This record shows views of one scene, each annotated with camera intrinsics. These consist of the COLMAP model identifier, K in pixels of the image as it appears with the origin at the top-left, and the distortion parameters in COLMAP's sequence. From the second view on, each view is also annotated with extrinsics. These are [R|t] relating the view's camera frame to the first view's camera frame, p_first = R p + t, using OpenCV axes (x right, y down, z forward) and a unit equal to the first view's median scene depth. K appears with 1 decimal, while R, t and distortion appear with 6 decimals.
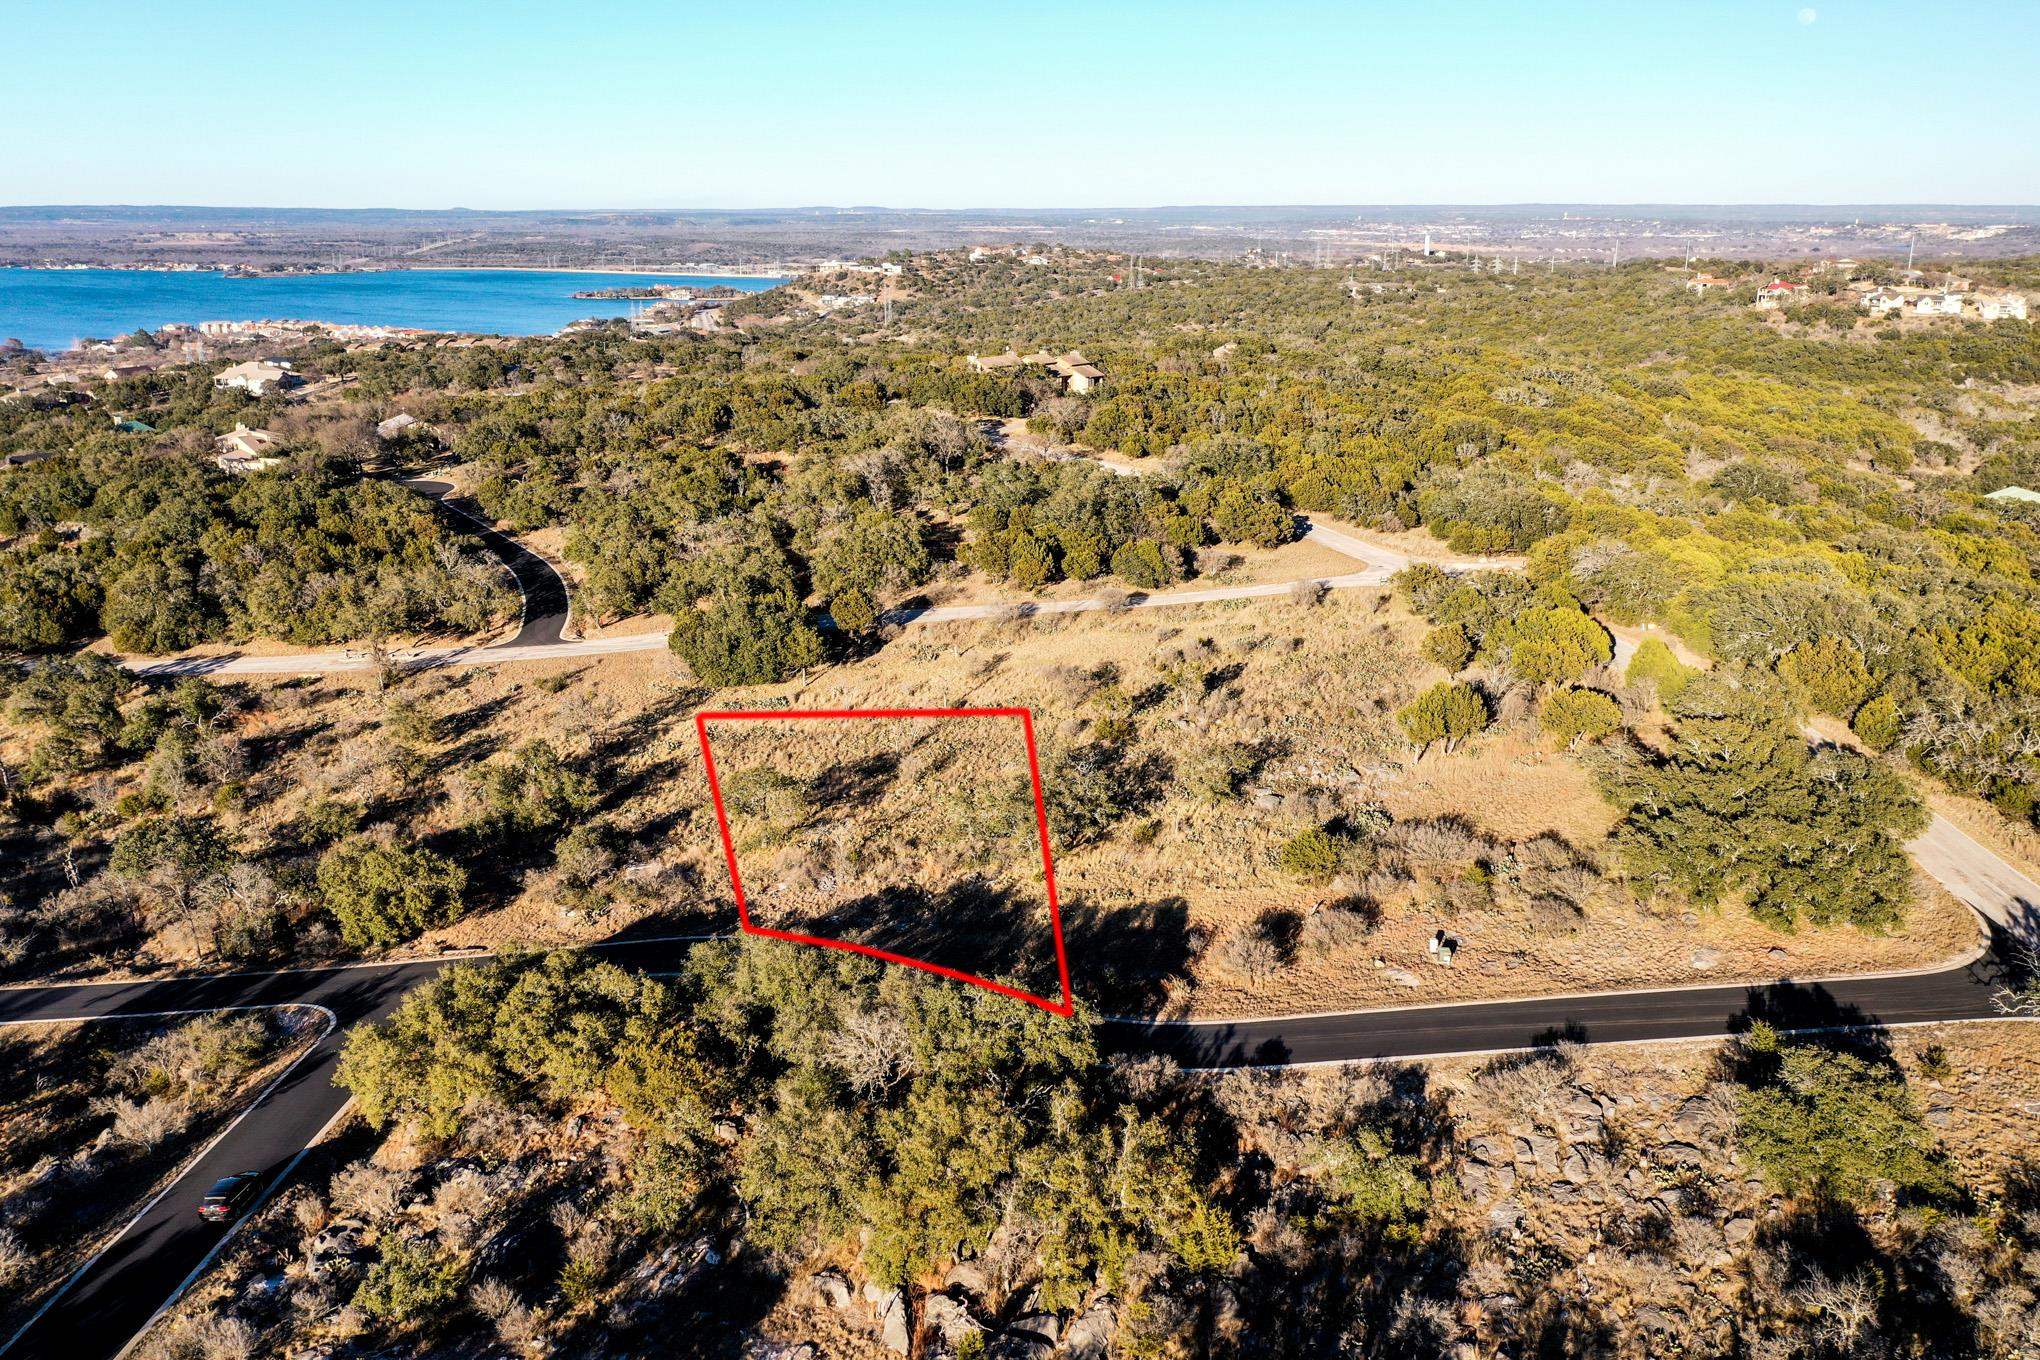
lens RADIAL K [[1618.3, 0, 1020.0], [0, 1618.3, 680.0], [0, 0, 1]] dist [-0.001862, 0.004826]
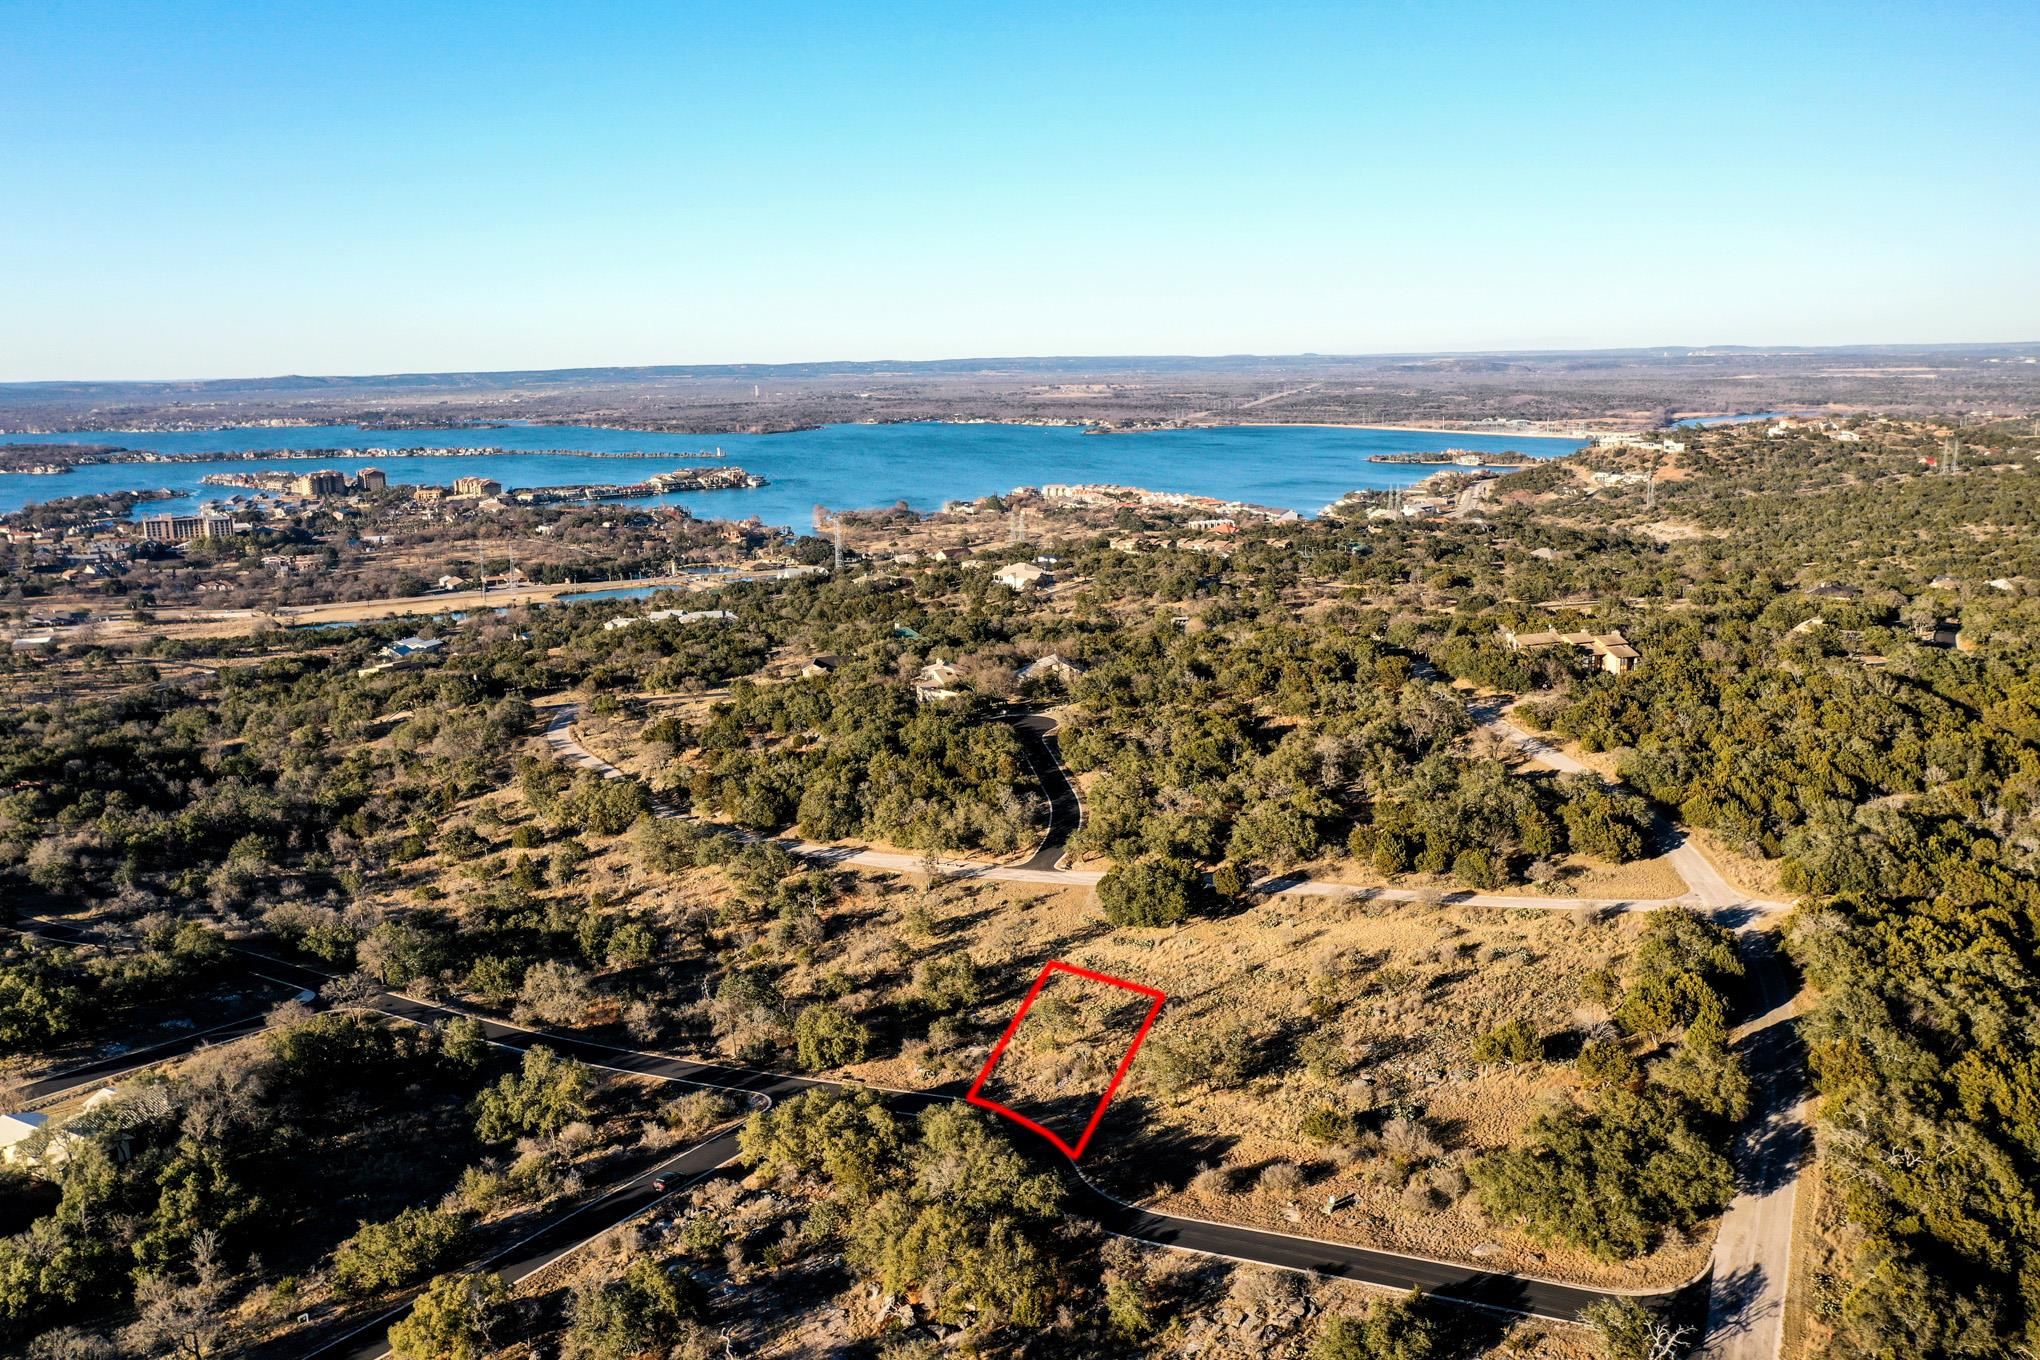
lens RADIAL K [[1628.1, 0, 1020.0], [0, 1628.1, 680.0], [0, 0, 1]] dist [-0.003480, 0.009110]
pose [[0.878185, 0.079474, -0.471672, 0.381333], [-0.117323, 0.991766, -0.051332, -0.120546], [0.463709, 0.100417, 0.880279, -0.316521]]
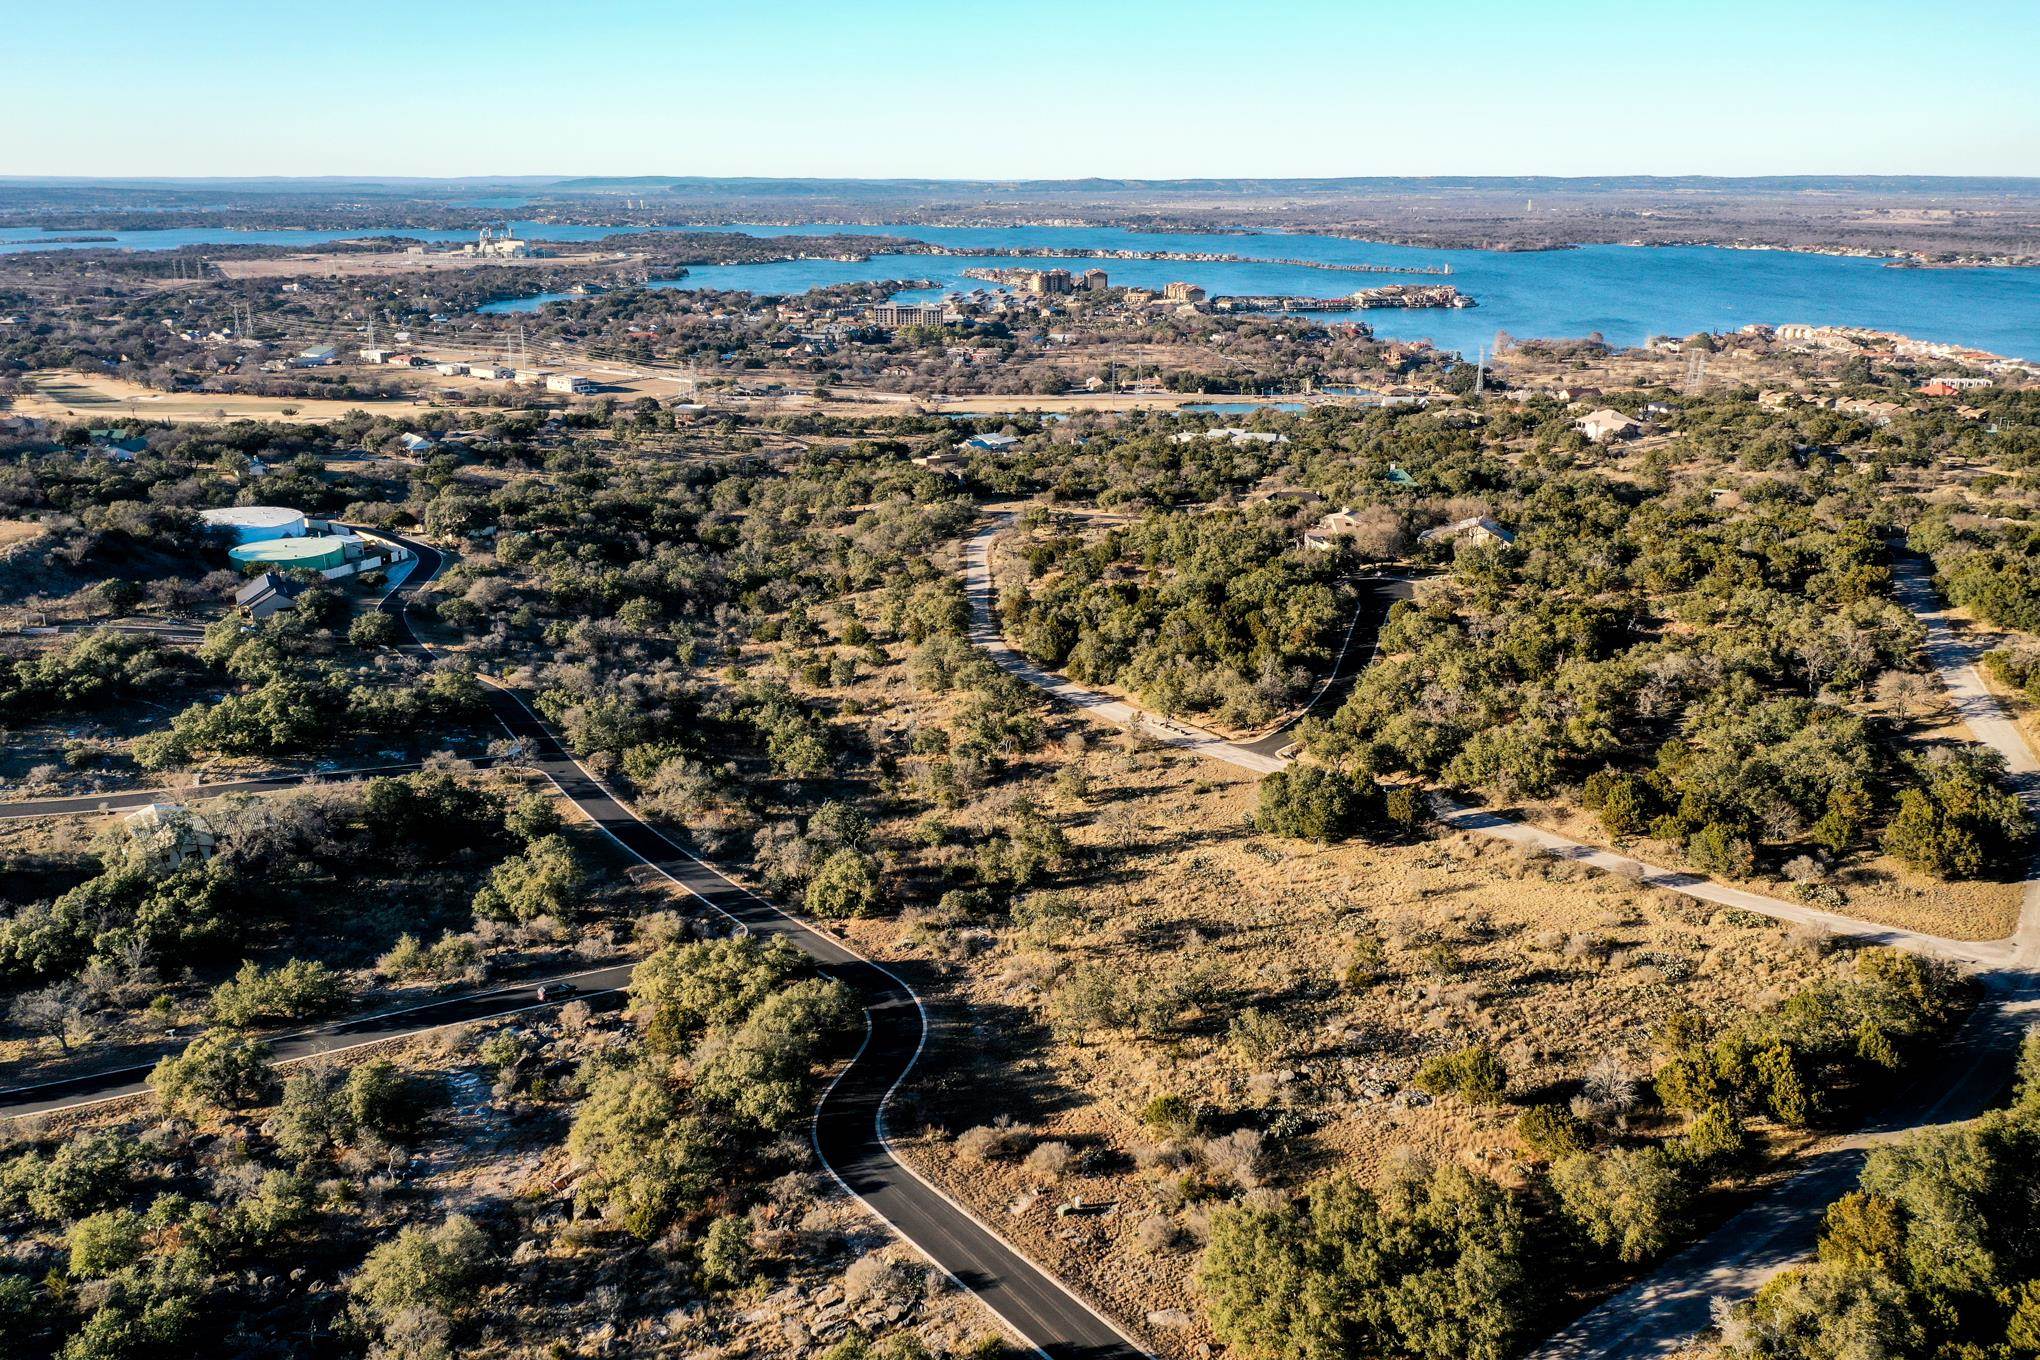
lens RADIAL K [[1618.3, 0, 1020.0], [0, 1618.3, 680.0], [0, 0, 1]] dist [-0.001862, 0.004826]
pose [[0.568403, 0.249113, -0.784131, 0.630600], [-0.232188, 0.962890, 0.137594, -0.225205], [0.789308, 0.103858, 0.605150, 0.071954]]
